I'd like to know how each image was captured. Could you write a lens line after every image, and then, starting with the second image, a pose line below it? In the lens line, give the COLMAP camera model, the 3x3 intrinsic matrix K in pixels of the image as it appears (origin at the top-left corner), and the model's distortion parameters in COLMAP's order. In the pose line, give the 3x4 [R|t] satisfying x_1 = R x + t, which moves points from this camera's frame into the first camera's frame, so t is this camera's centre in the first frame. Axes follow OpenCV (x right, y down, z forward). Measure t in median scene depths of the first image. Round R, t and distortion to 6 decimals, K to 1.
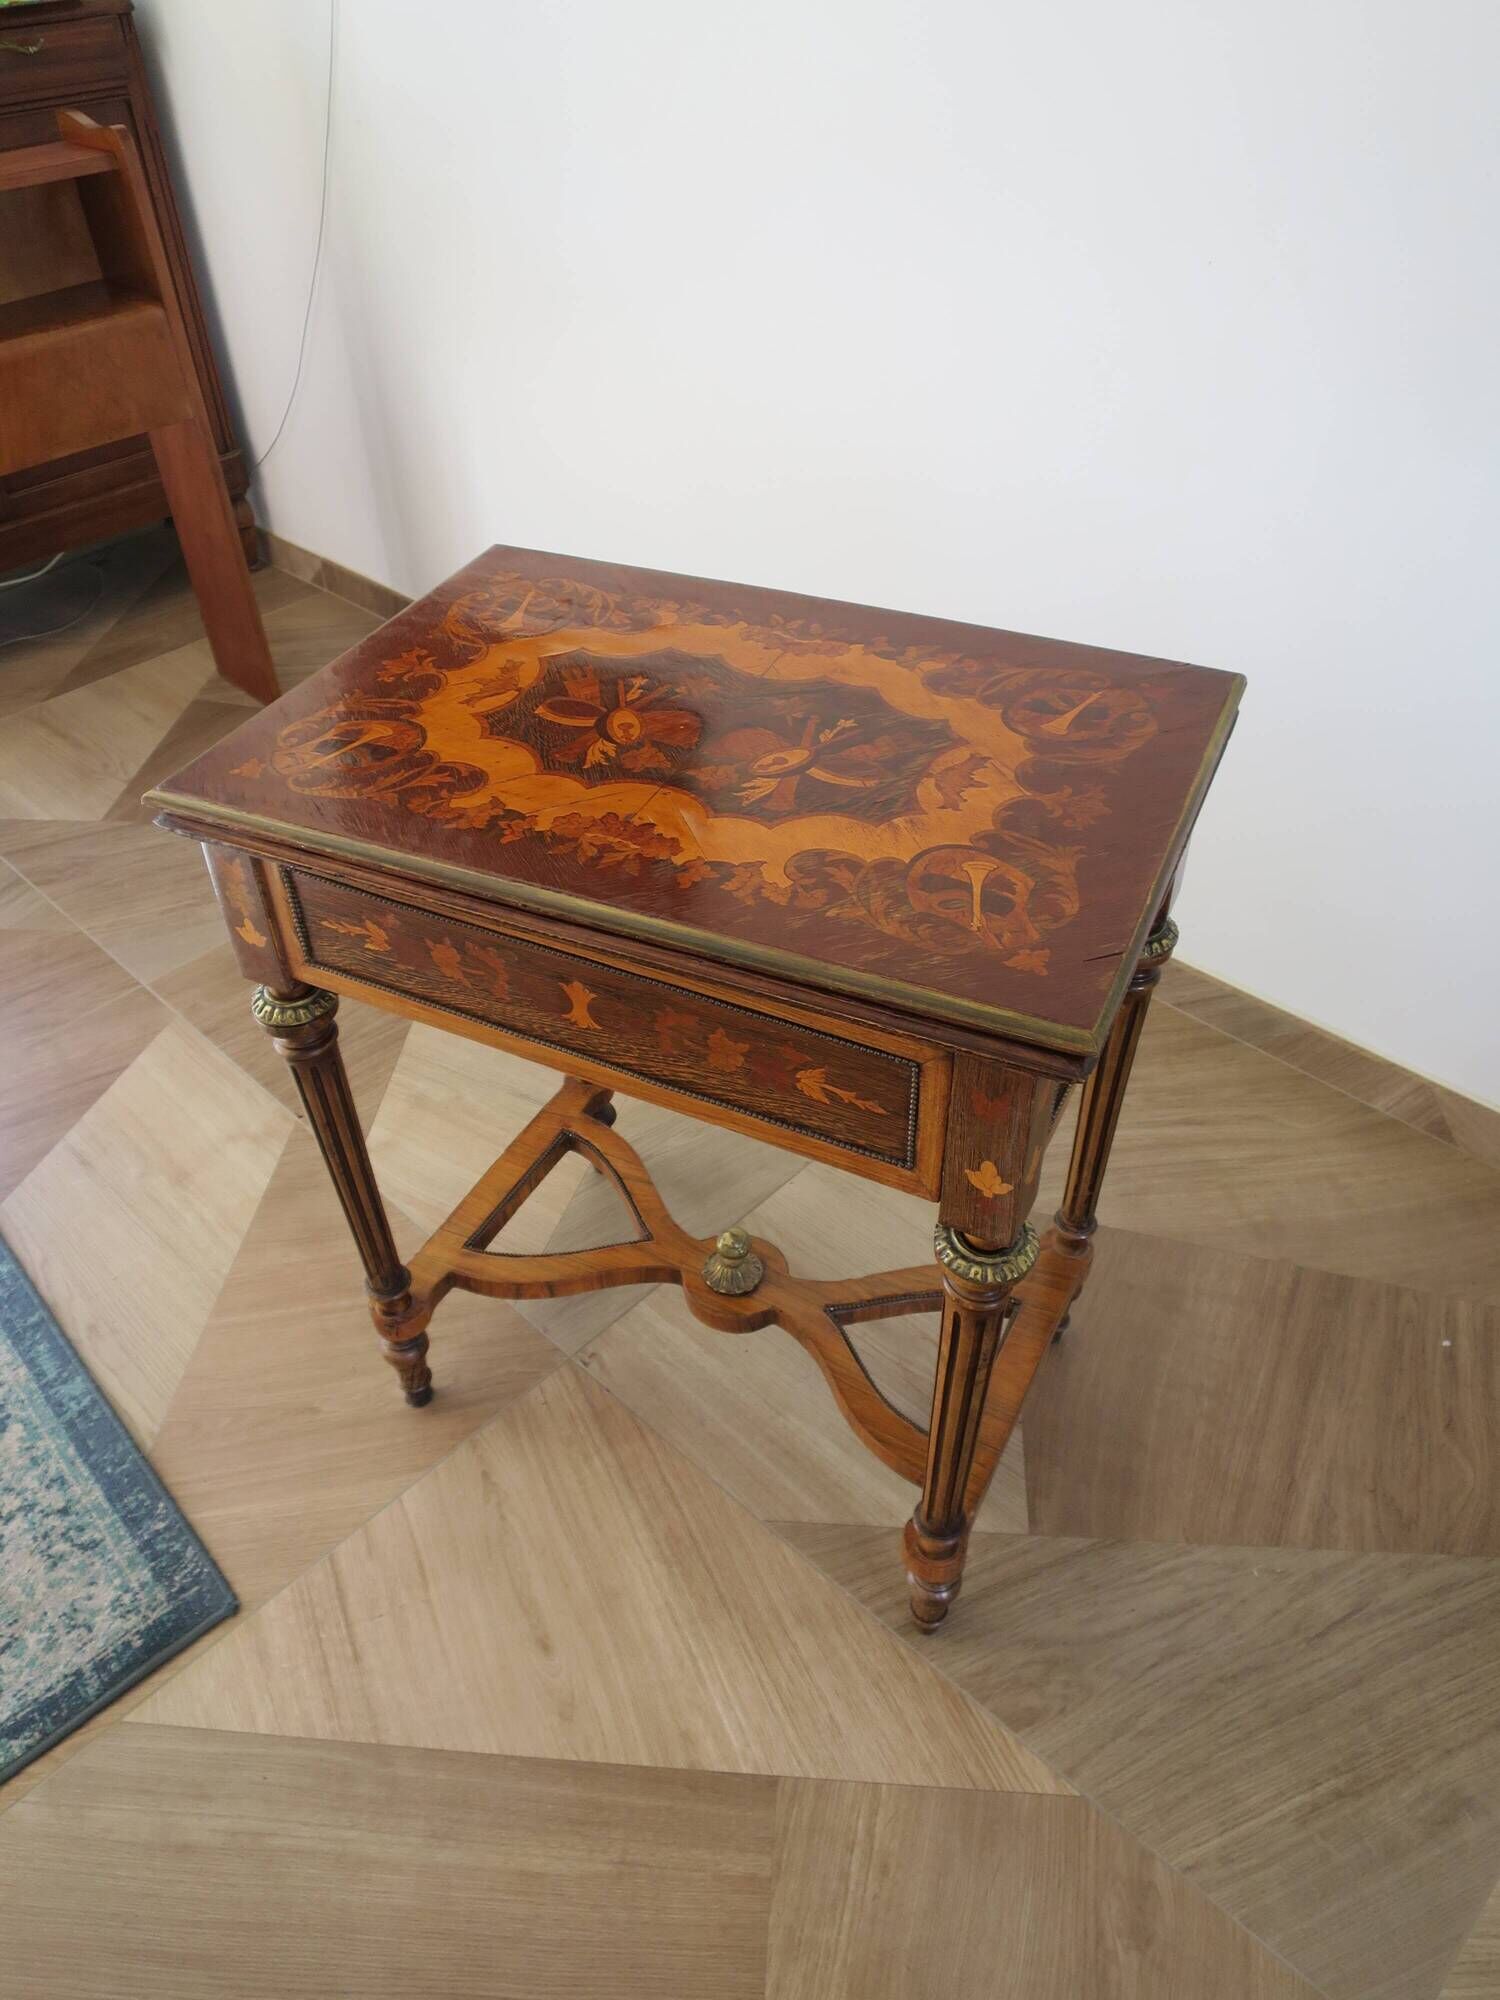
lens RADIAL K [[1439.1, 0, 757.5], [0, 1439.1, 1005.6], [0, 0, 1]] dist [-0.047350, 0.014117]
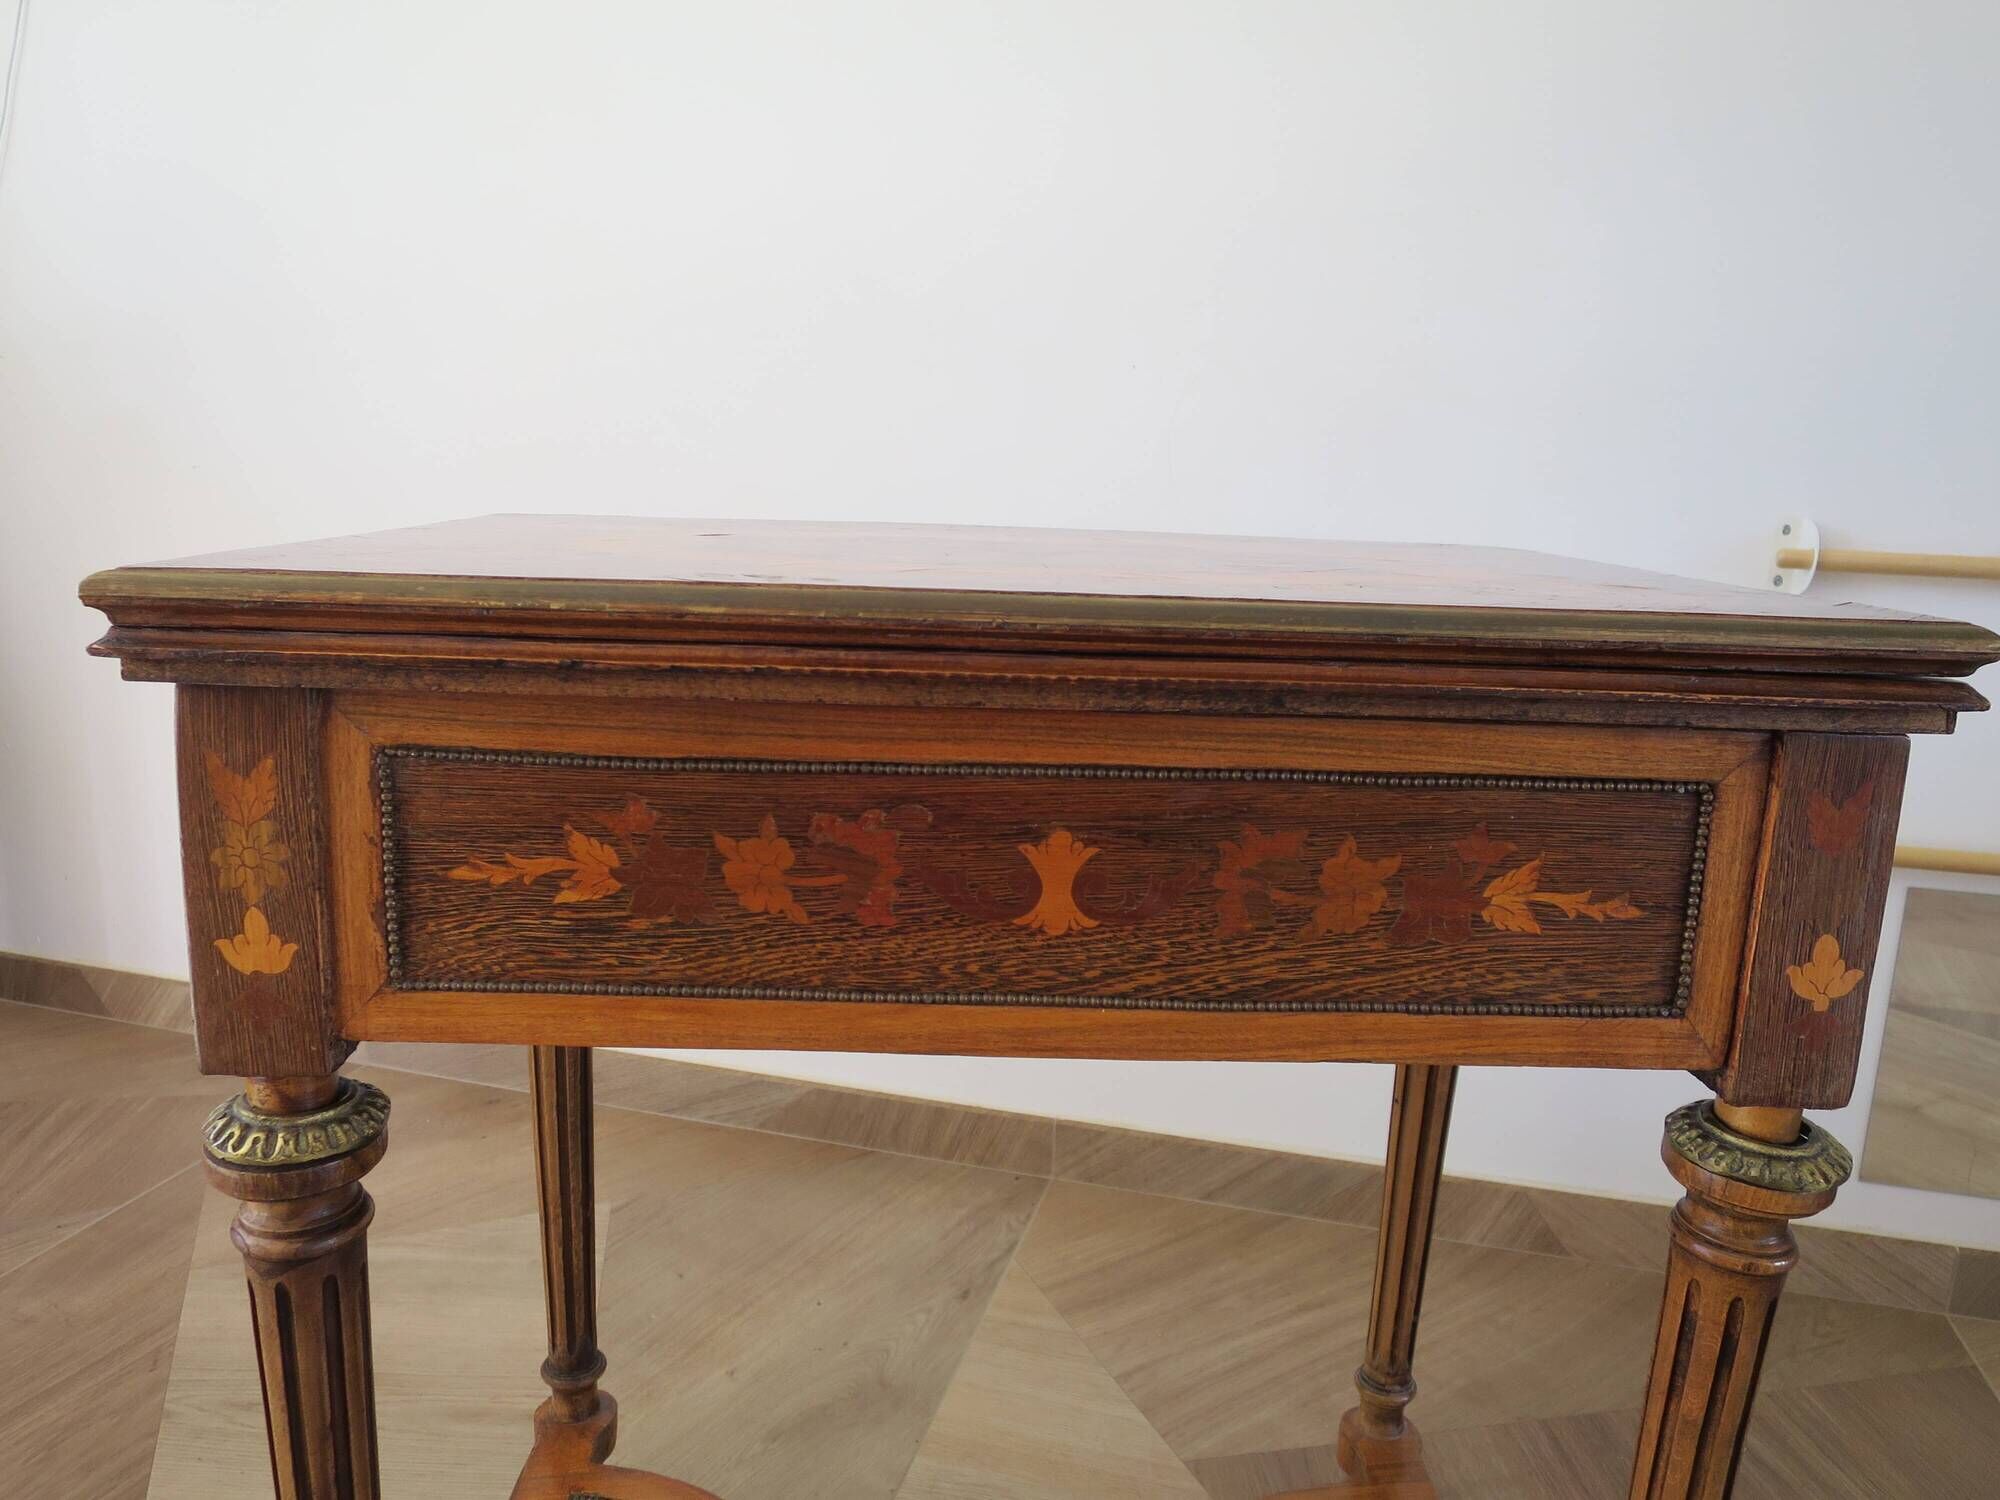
lens RADIAL K [[1439.1, 0, 1001.8], [0, 1439.1, 751.2], [0, 0, 1]] dist [-0.047350, 0.014117]
pose [[0.878033, -0.041557, 0.476793, -0.314881], [0.266324, 0.870158, -0.414604, 0.139478], [-0.397655, 0.491017, 0.775095, 0.433768]]
